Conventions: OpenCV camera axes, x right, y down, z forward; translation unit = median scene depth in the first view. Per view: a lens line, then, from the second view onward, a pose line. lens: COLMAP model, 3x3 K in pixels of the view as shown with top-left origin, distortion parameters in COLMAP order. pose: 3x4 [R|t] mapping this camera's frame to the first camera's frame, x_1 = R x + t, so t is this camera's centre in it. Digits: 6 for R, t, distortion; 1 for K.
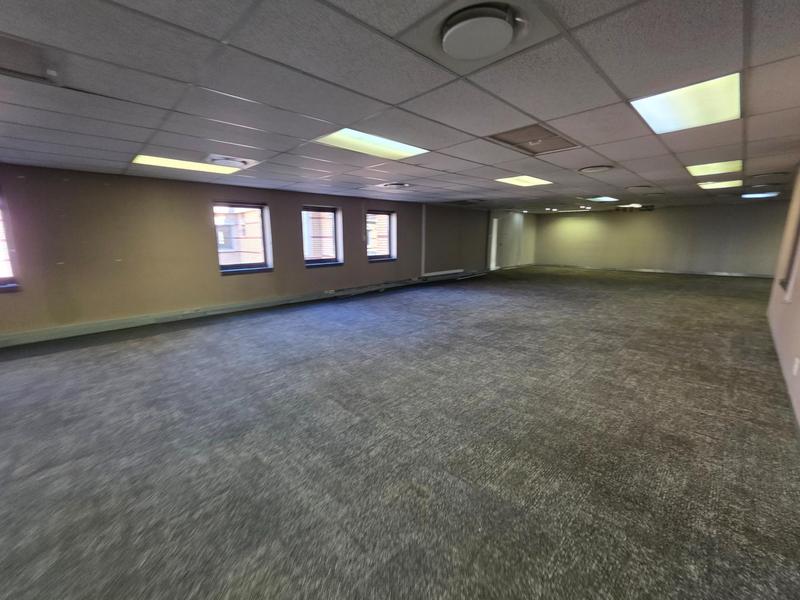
lens RADIAL K [[320.8, 0, 382.9], [0, 320.8, 297.7], [0, 0, 1]] dist [0.001228, 0.000201]
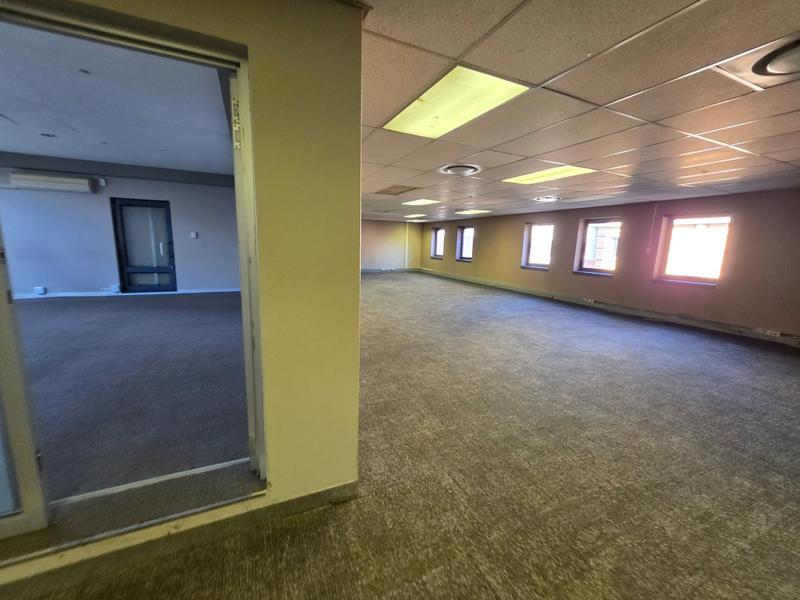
lens RADIAL K [[323.6, 0, 400.1], [0, 323.6, 302.5], [0, 0, 1]] dist [-0.000801, 0.000422]
pose [[-0.321724, 0.169219, -0.931589, 1.838356], [-0.202364, 0.948876, 0.242245, -0.262453], [0.924955, 0.266456, -0.271033, 1.376313]]
